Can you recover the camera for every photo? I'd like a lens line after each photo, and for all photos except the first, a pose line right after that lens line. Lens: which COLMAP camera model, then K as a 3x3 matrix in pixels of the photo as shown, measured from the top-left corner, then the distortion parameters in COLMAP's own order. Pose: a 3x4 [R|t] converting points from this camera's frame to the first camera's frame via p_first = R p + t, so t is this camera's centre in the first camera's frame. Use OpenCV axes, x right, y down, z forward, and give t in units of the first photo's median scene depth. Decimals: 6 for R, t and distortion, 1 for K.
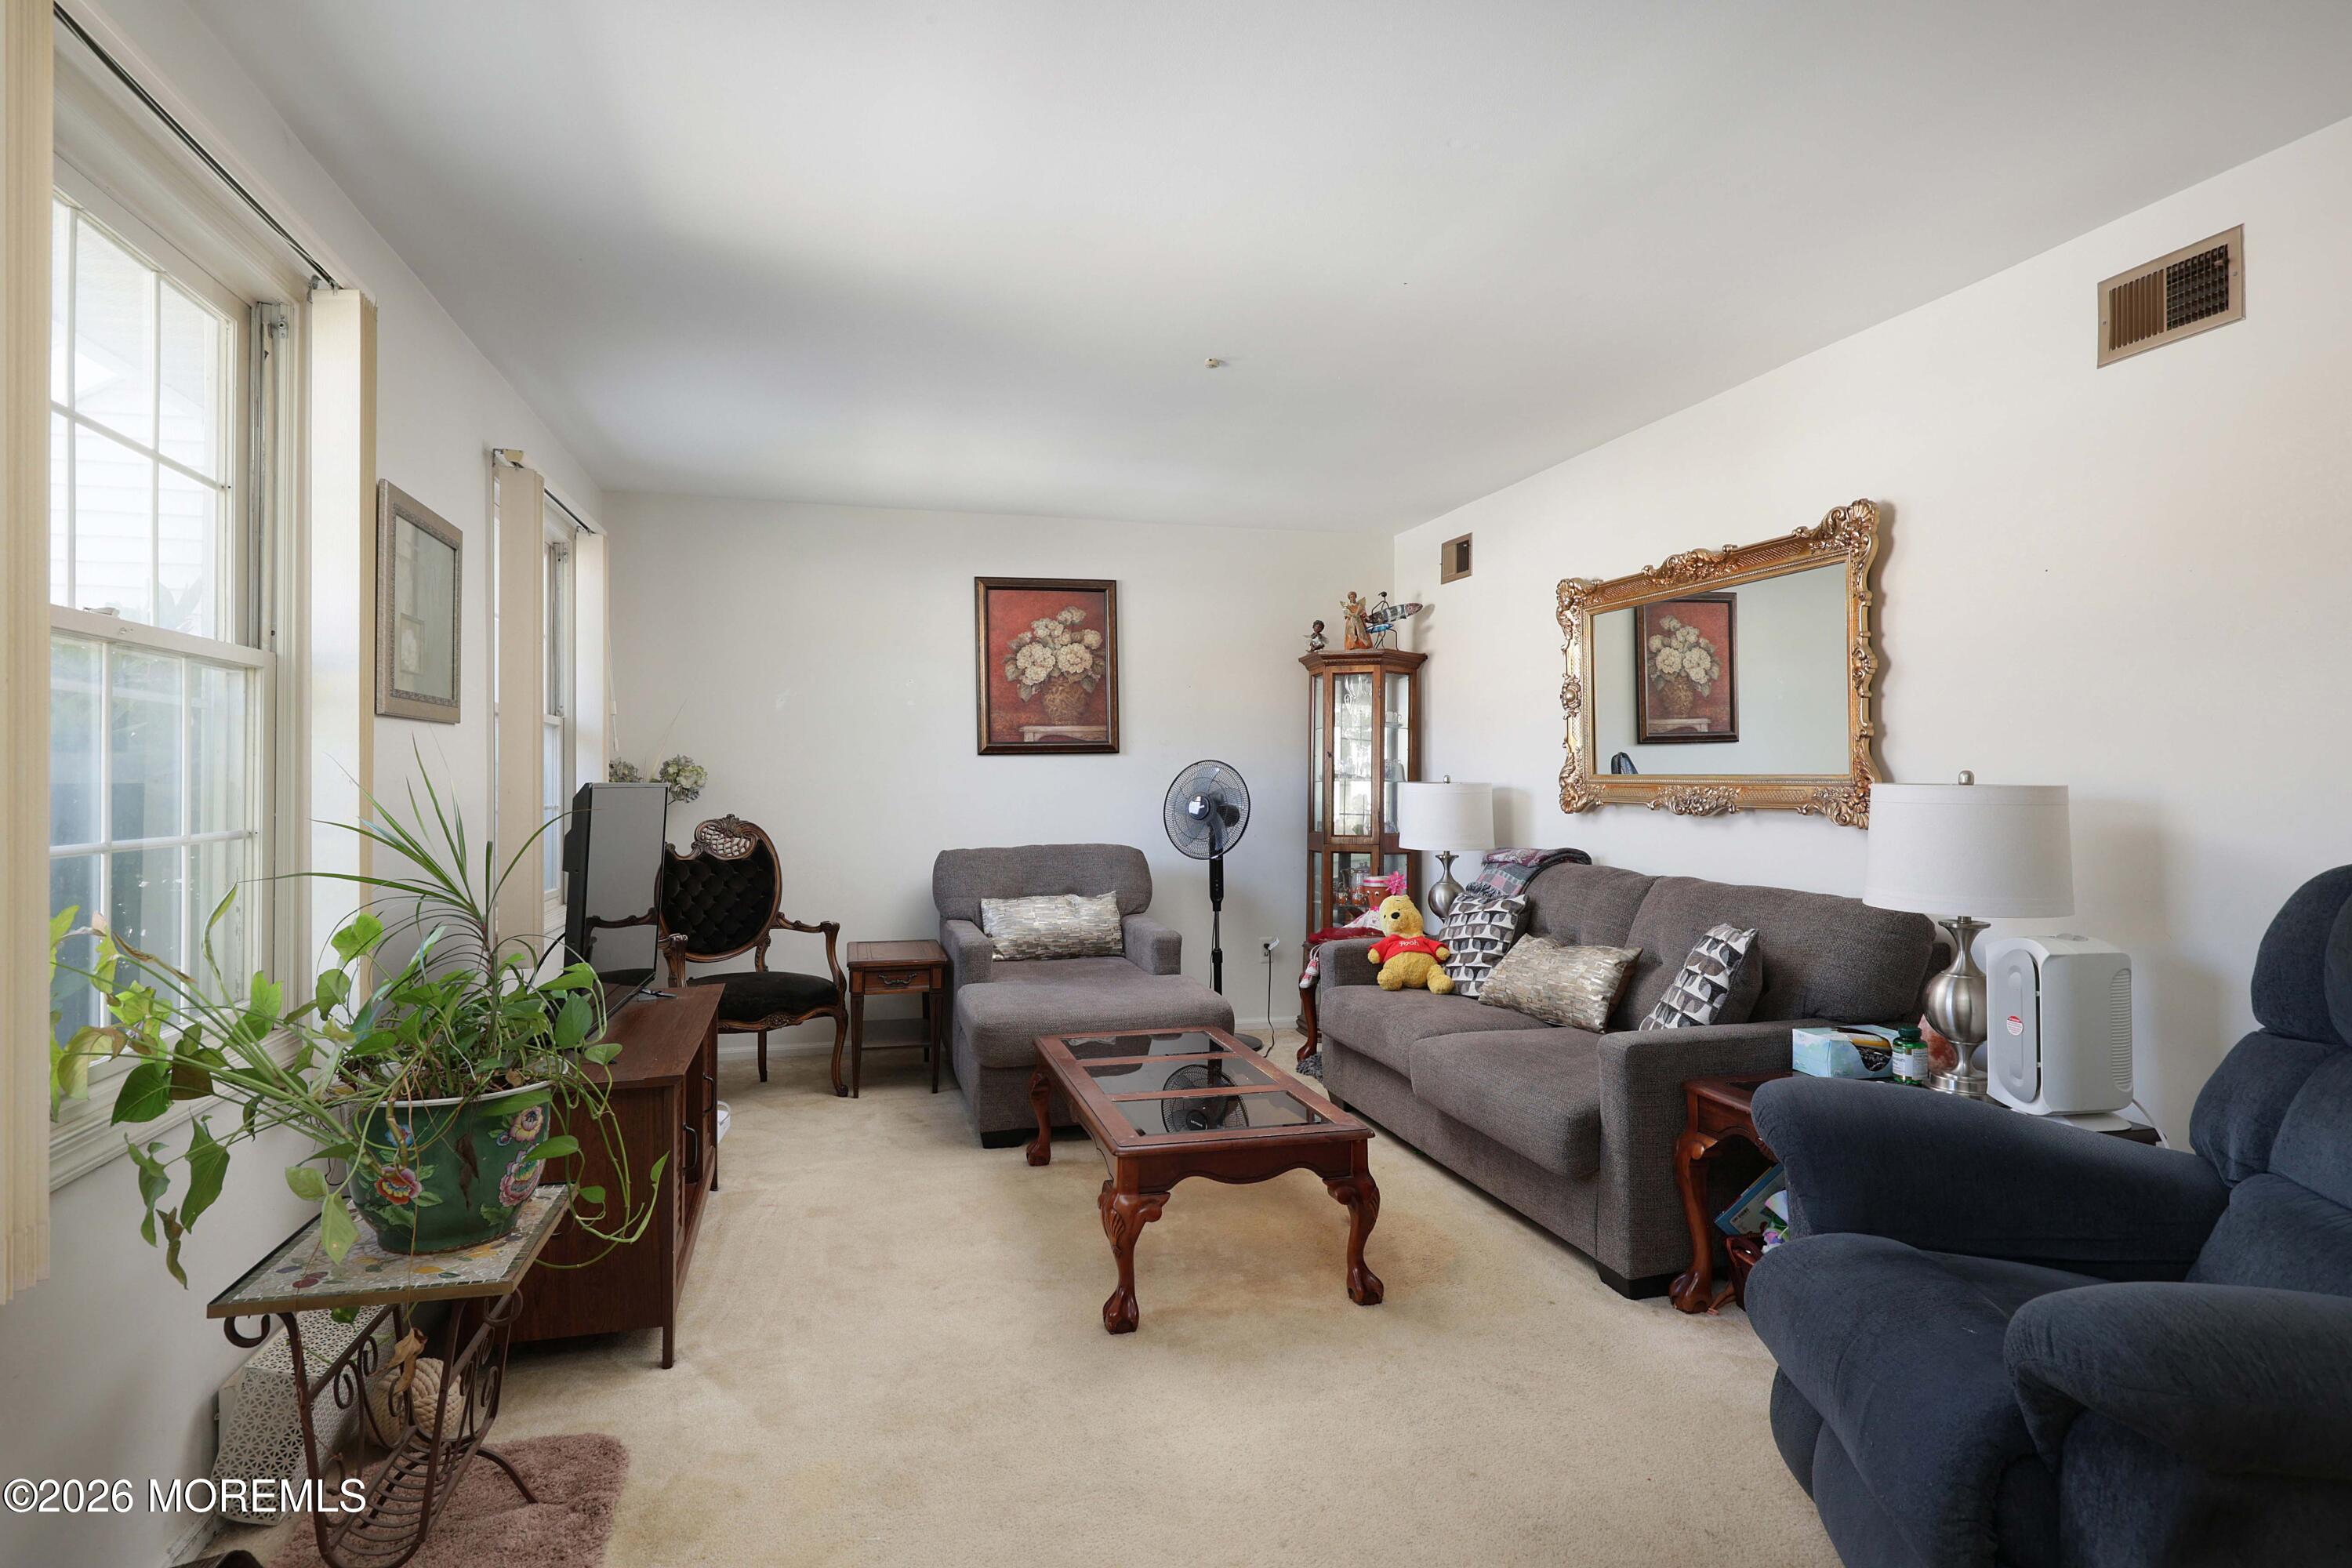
lens RADIAL K [[1259.1, 0, 1176.0], [0, 1259.1, 784.0], [0, 0, 1]] dist [0.000320, 0.000563]
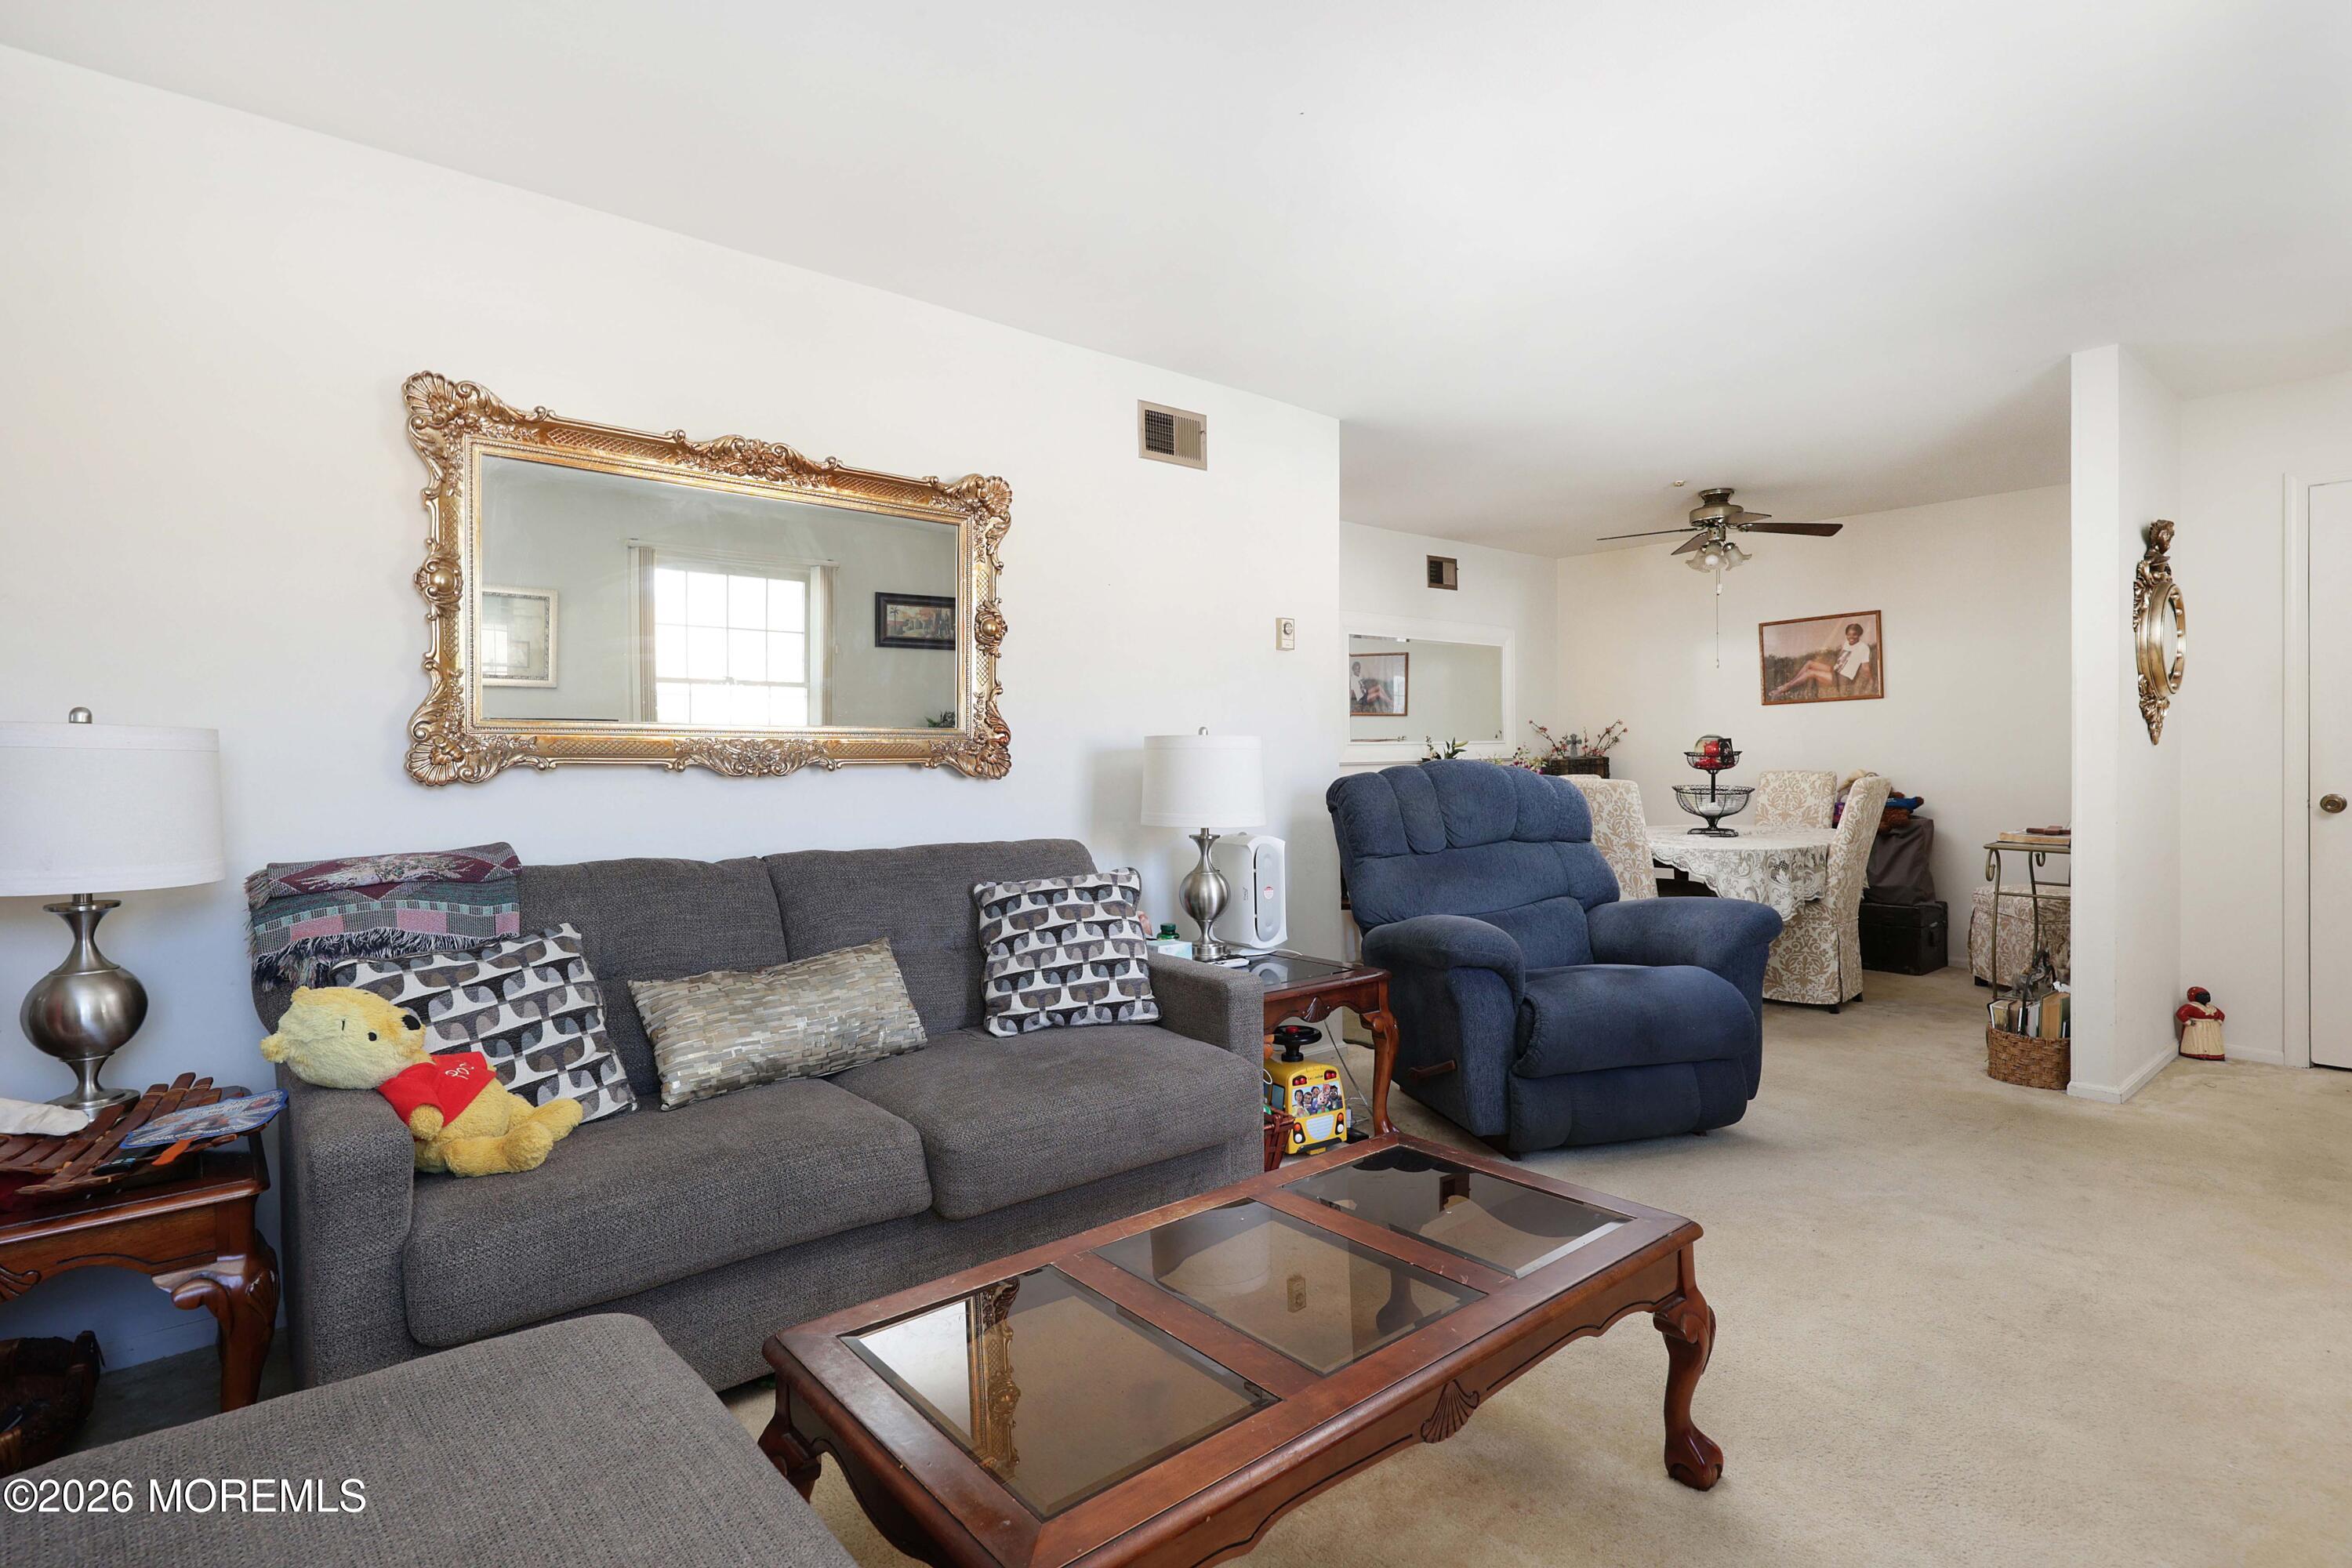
lens RADIAL K [[1156.1, 0, 1176.0], [0, 1156.1, 784.0], [0, 0, 1]] dist [-0.000118, -0.000014]
pose [[-0.425175, -0.012318, 0.905027, -0.278463], [-0.000137, 0.999908, 0.013545, 0.007480], [-0.905111, 0.005635, -0.425138, 0.912305]]
